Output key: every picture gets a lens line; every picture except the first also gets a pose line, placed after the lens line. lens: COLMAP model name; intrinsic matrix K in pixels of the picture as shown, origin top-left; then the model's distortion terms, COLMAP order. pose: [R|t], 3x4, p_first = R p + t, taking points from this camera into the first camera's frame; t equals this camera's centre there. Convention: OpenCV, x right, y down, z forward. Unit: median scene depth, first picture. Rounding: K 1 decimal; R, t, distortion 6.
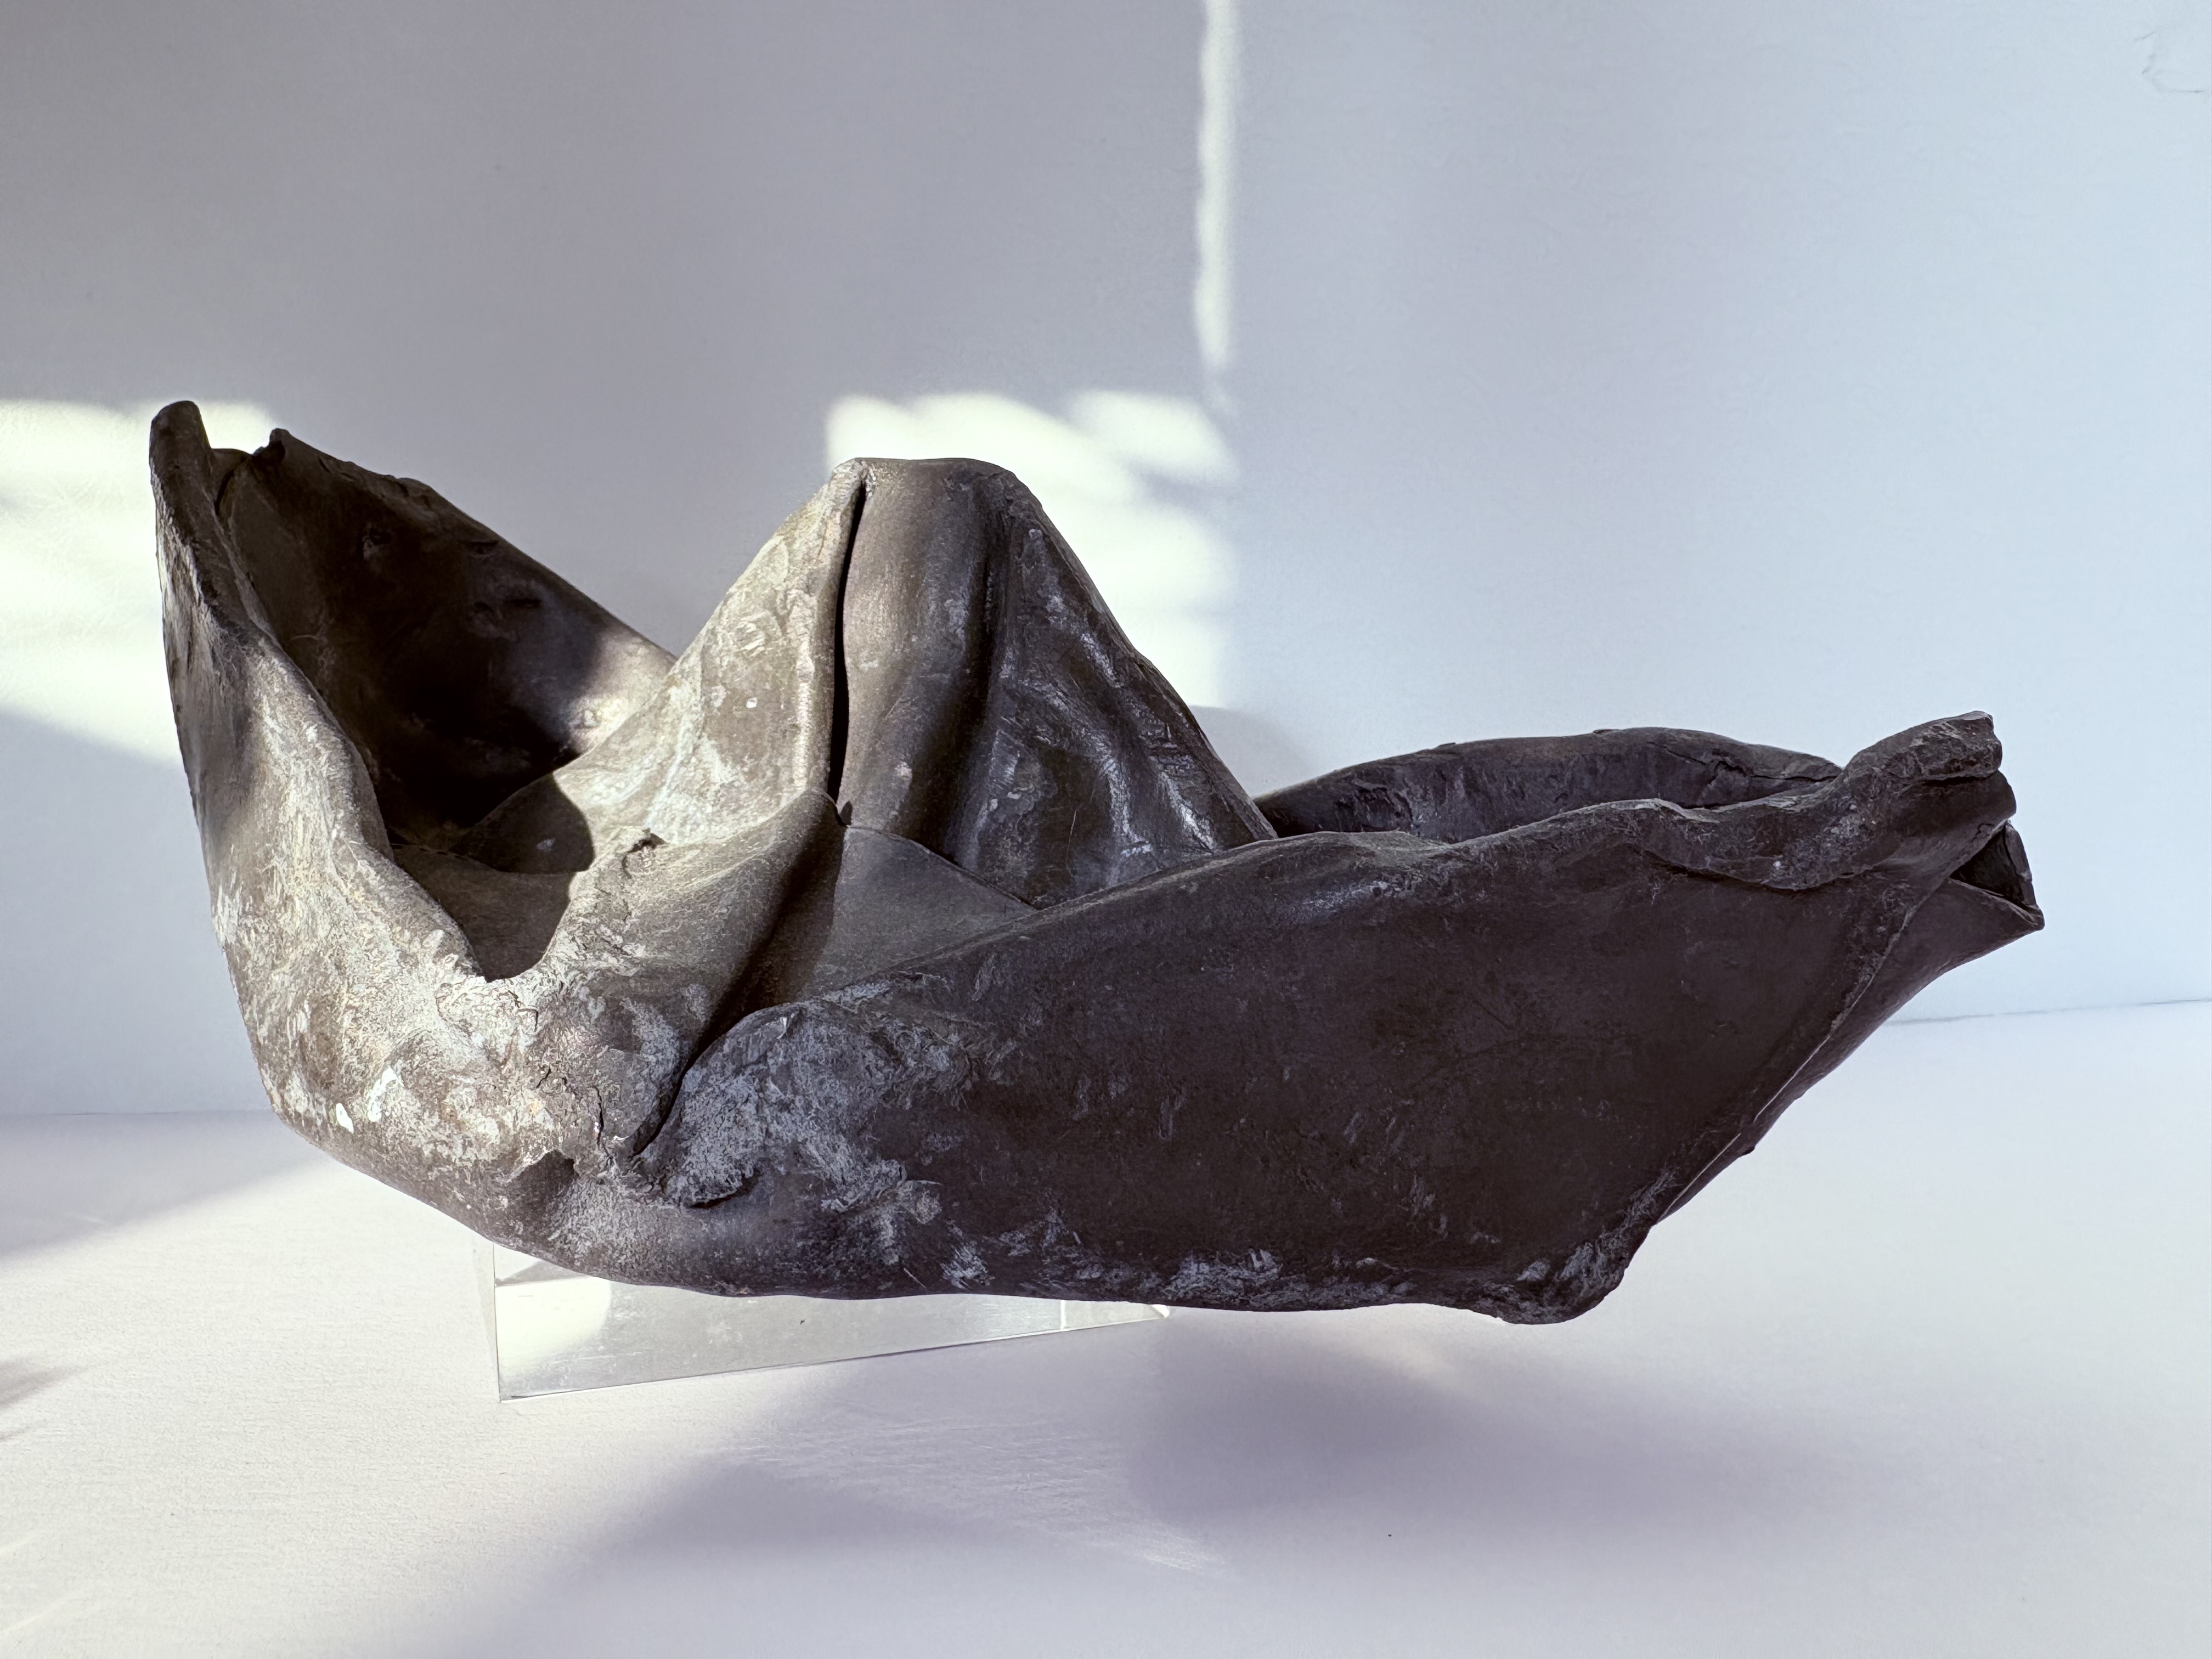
lens RADIAL K [[1707.8, 0, 960.8], [0, 1707.8, 830.6], [0, 0, 1]] dist [-0.009350, 0.001403]
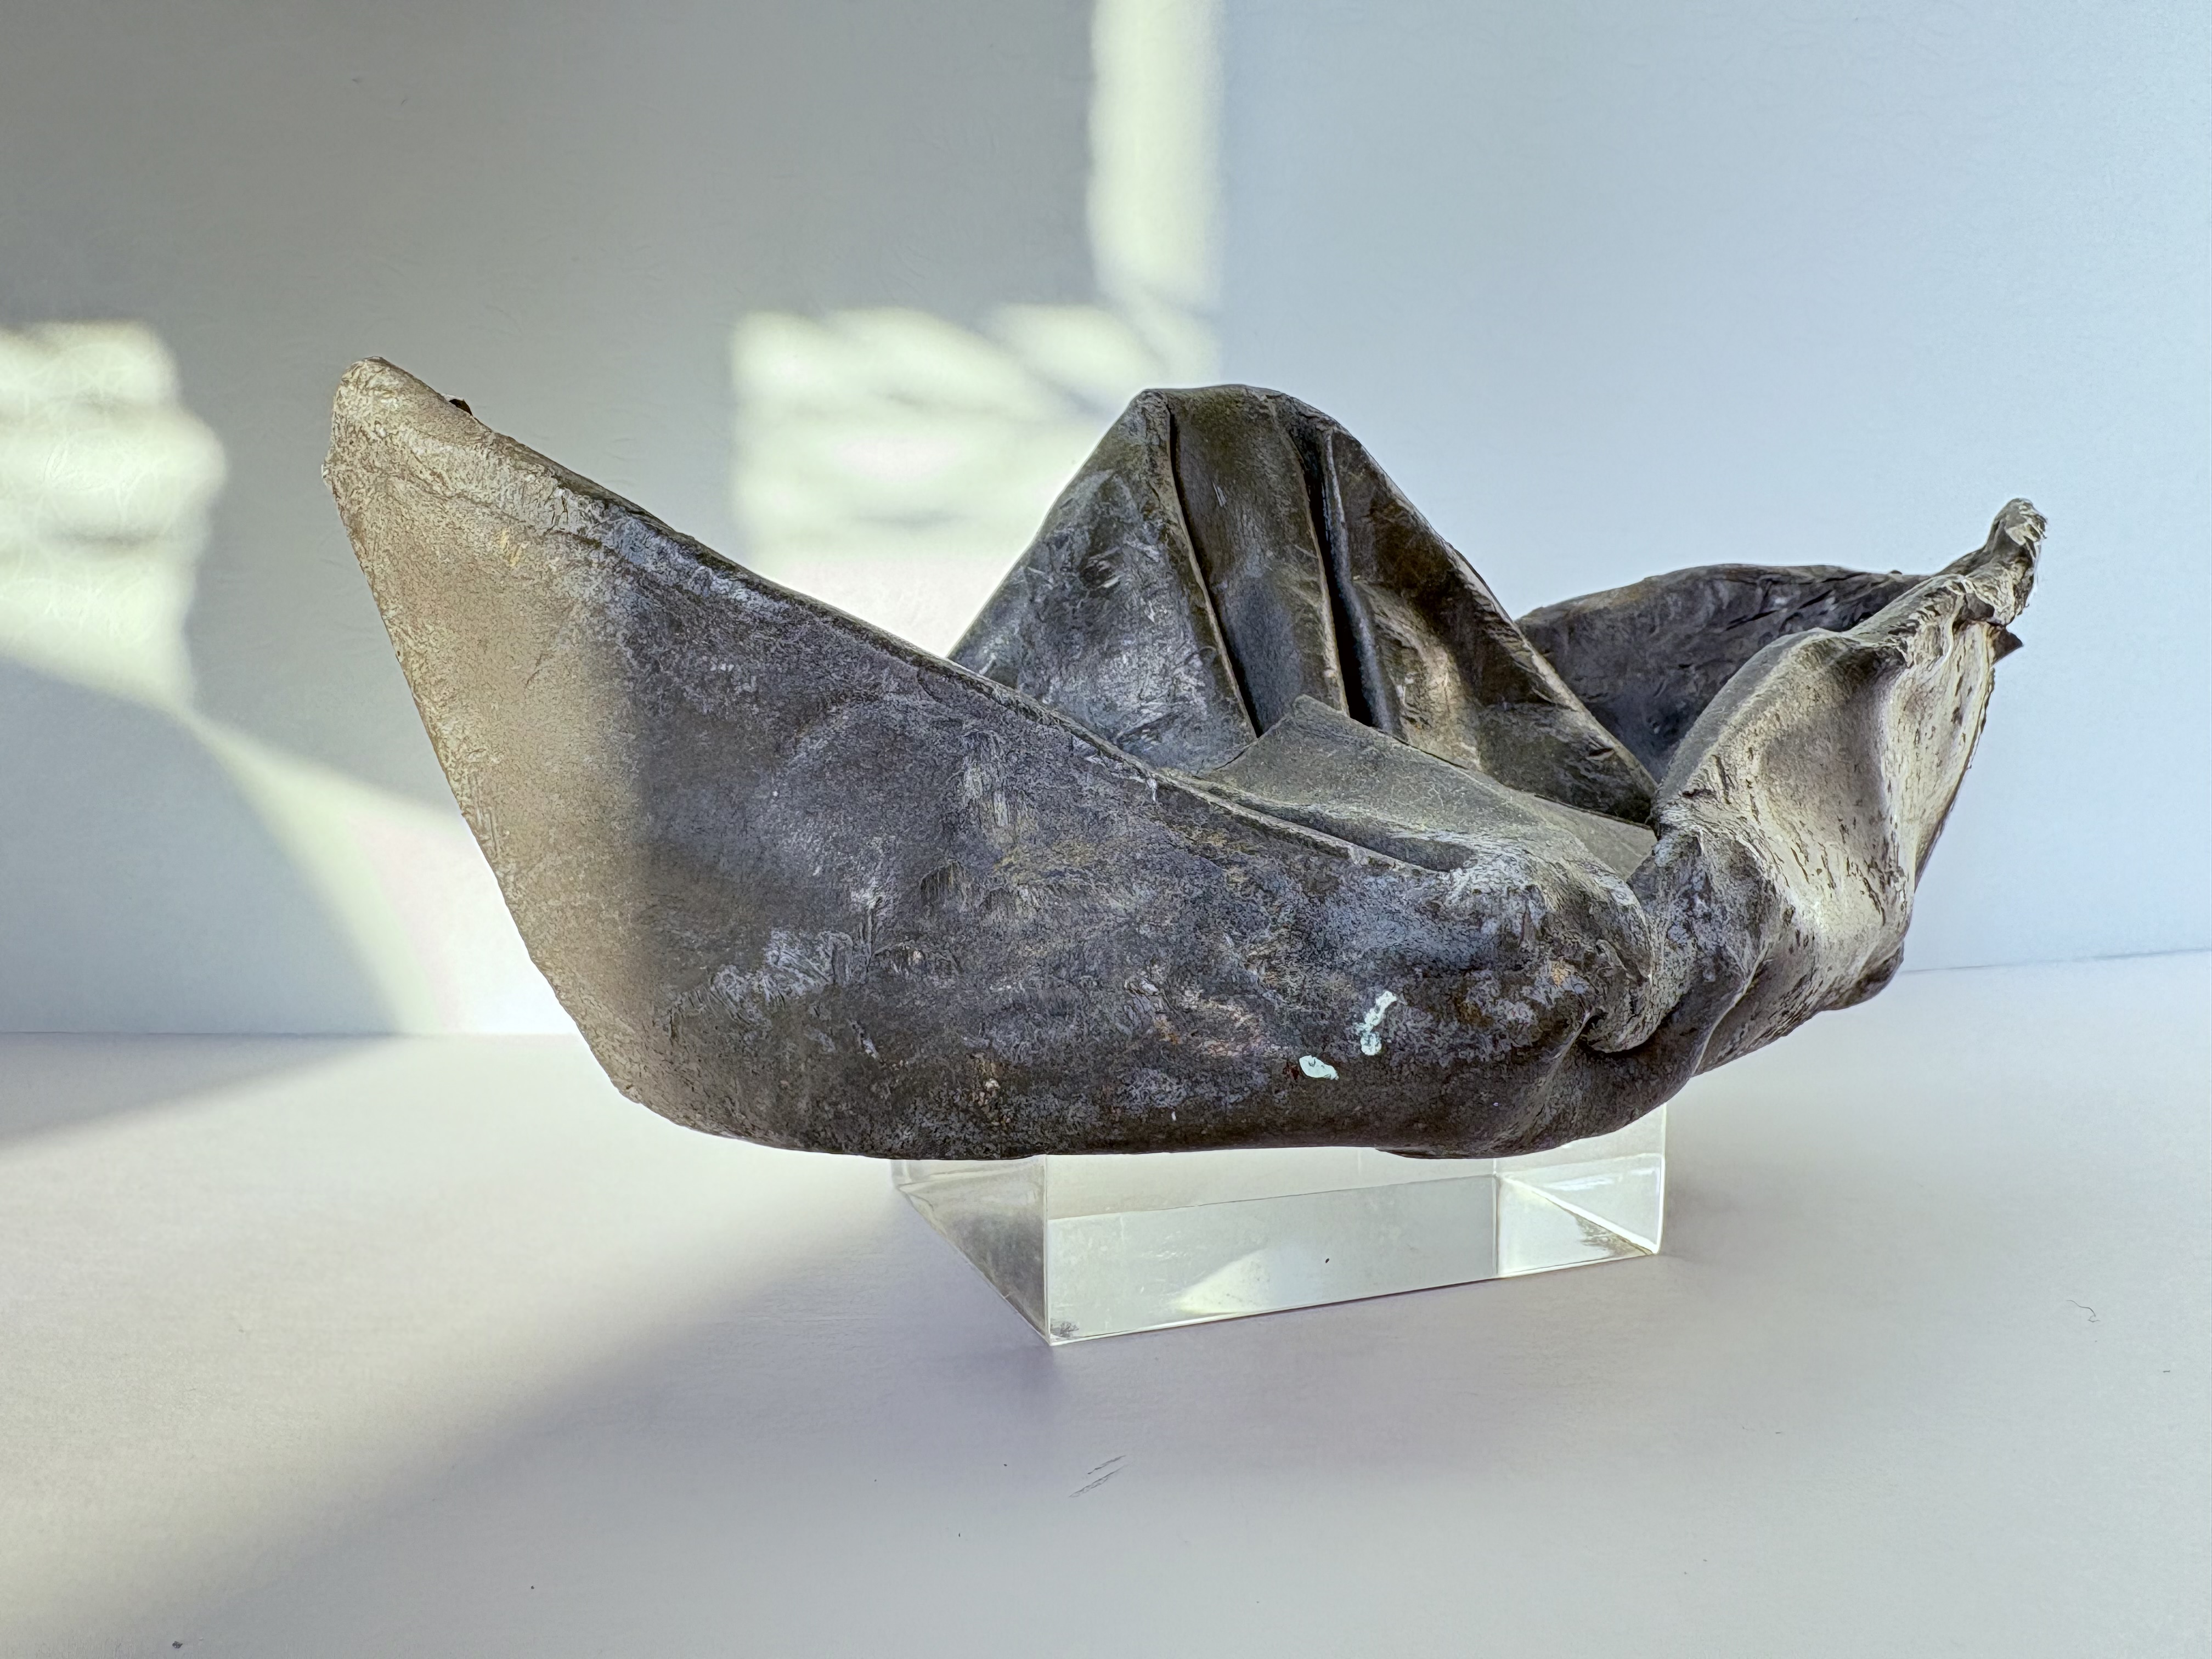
lens RADIAL K [[1707.8, 0, 1086.4], [0, 1707.8, 833.8], [0, 0, 1]] dist [-0.009350, 0.001403]
pose [[0.766313, -0.186227, 0.614886, -1.029387], [0.205300, 0.977869, 0.040304, -0.016333], [-0.608783, 0.095351, 0.787586, 0.361835]]
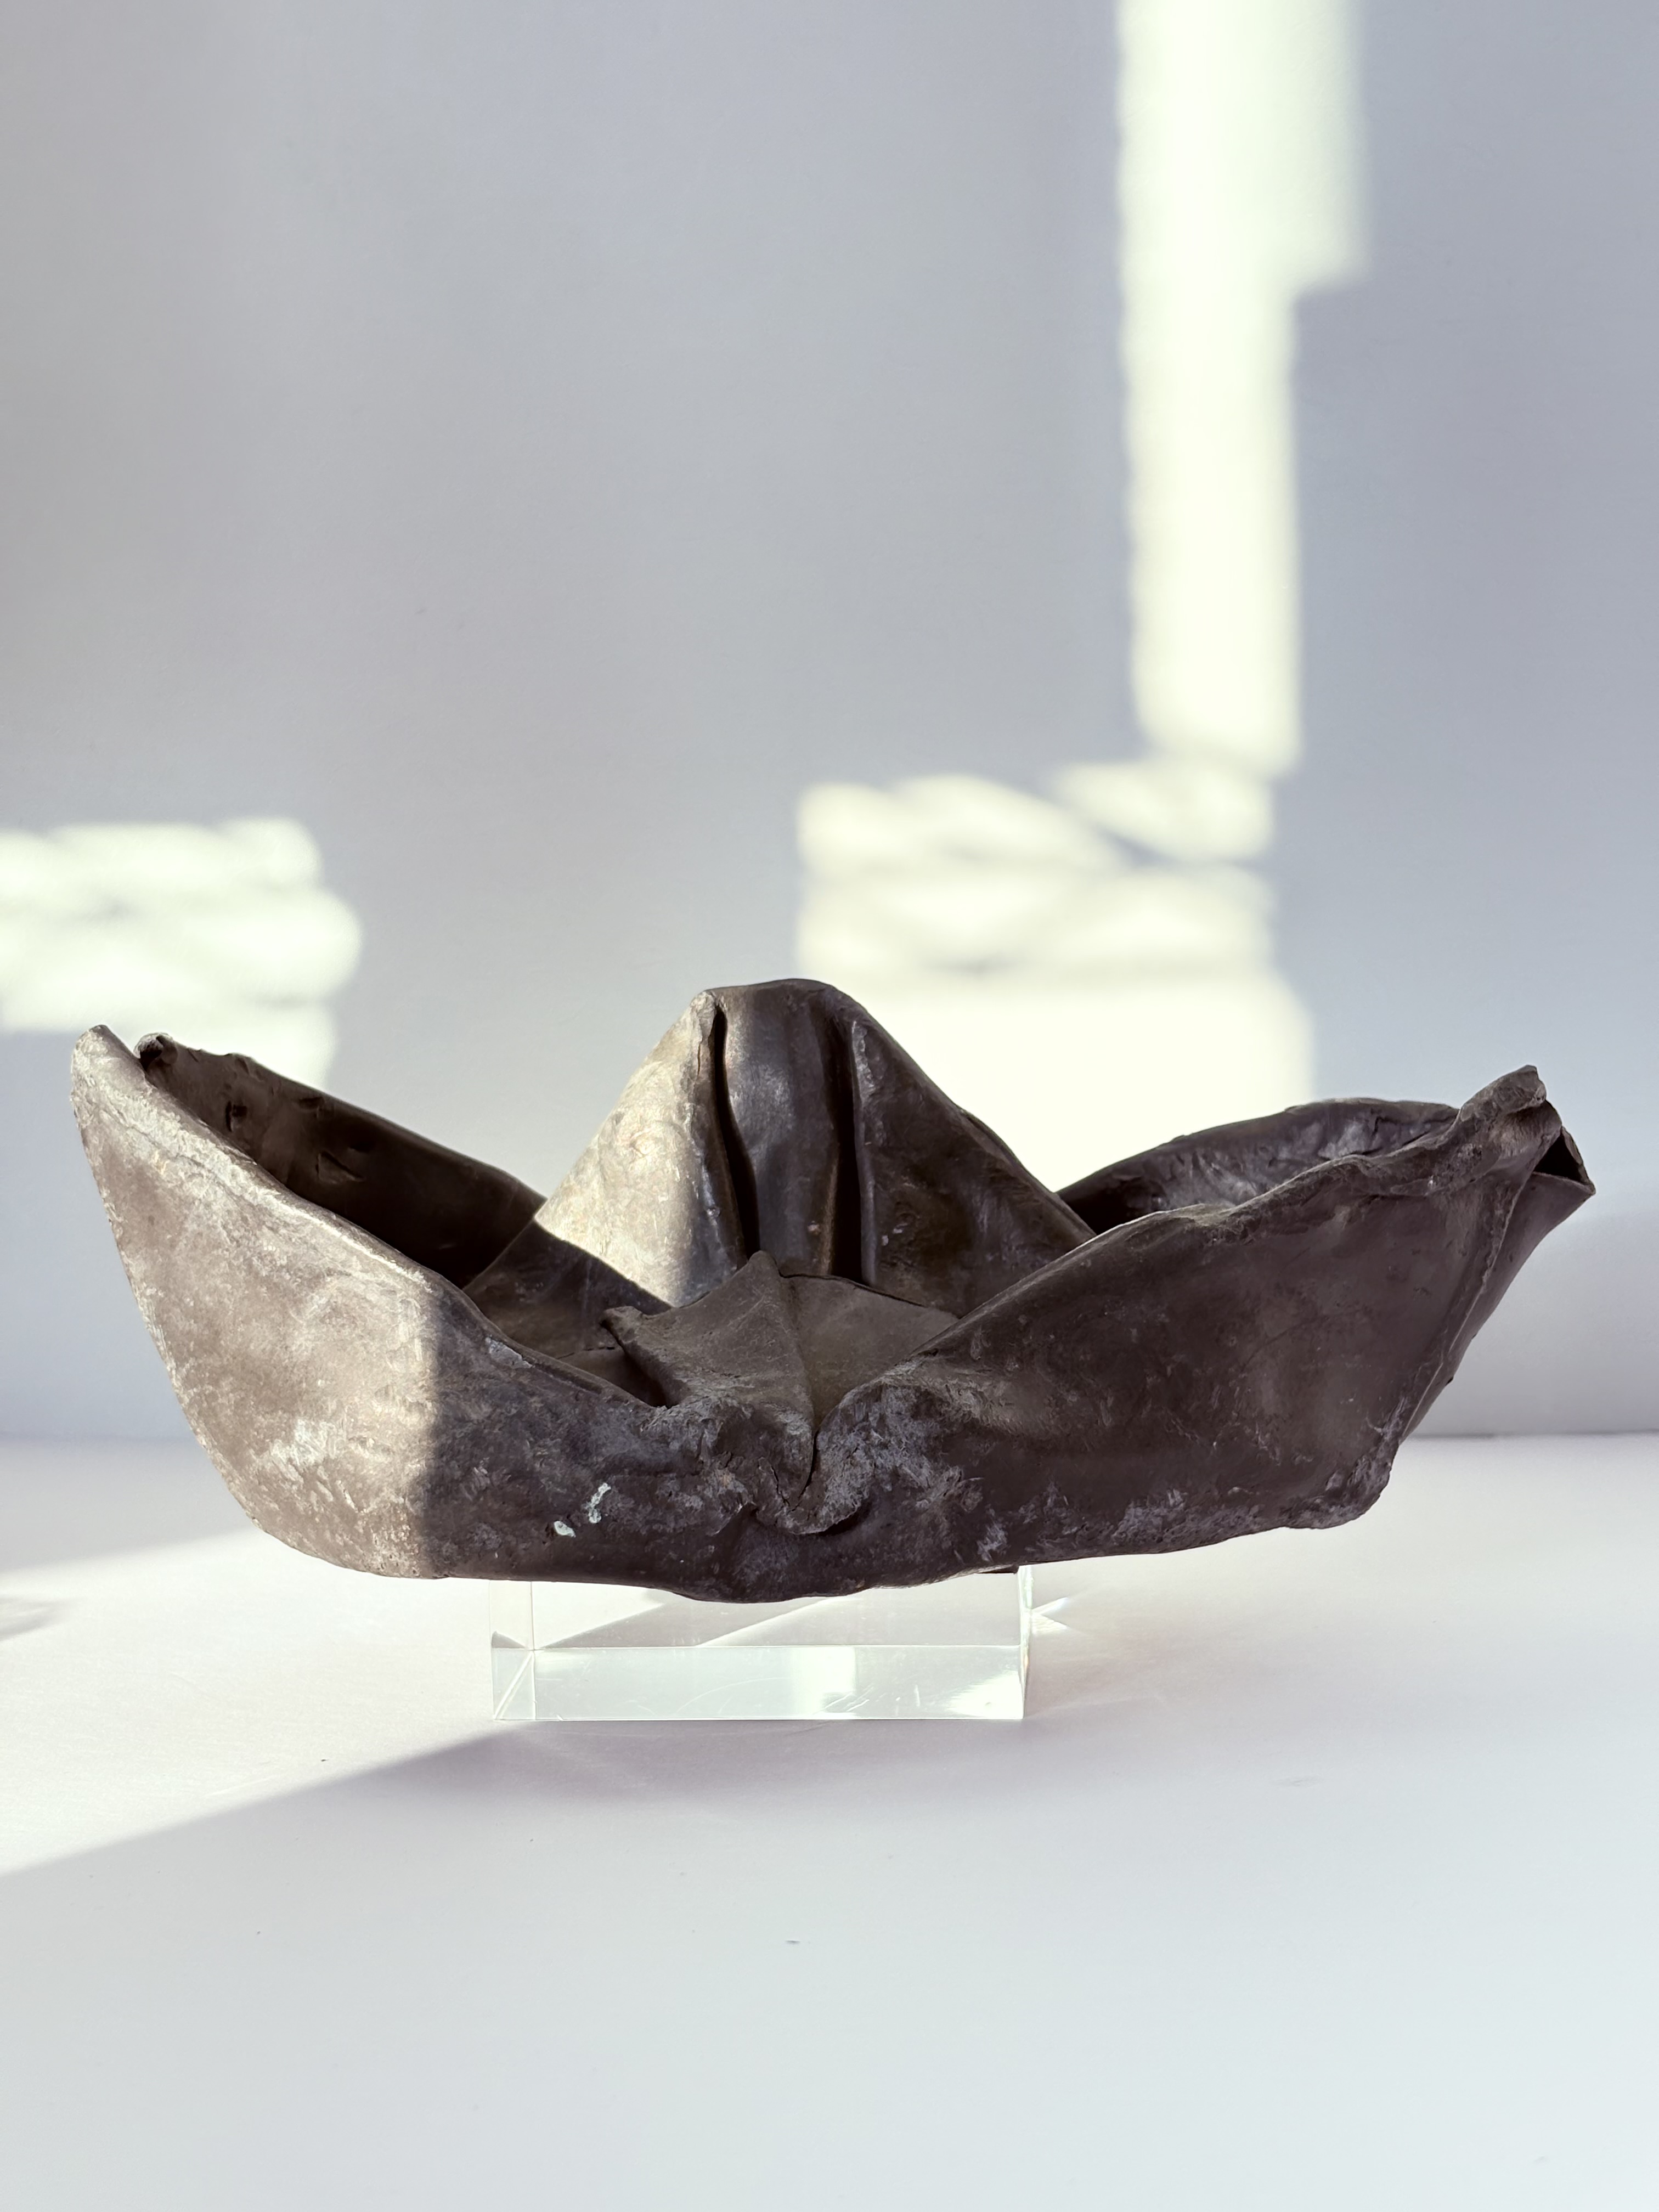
lens RADIAL K [[3371.5, 0, 844.7], [0, 3371.5, 1109.6], [0, 0, 1]] dist [0.196357, 0.000000]
pose [[0.943657, -0.165328, 0.286666, -0.927358], [0.182654, 0.982569, -0.034592, -0.037161], [-0.275950, 0.085004, 0.957406, -1.873472]]
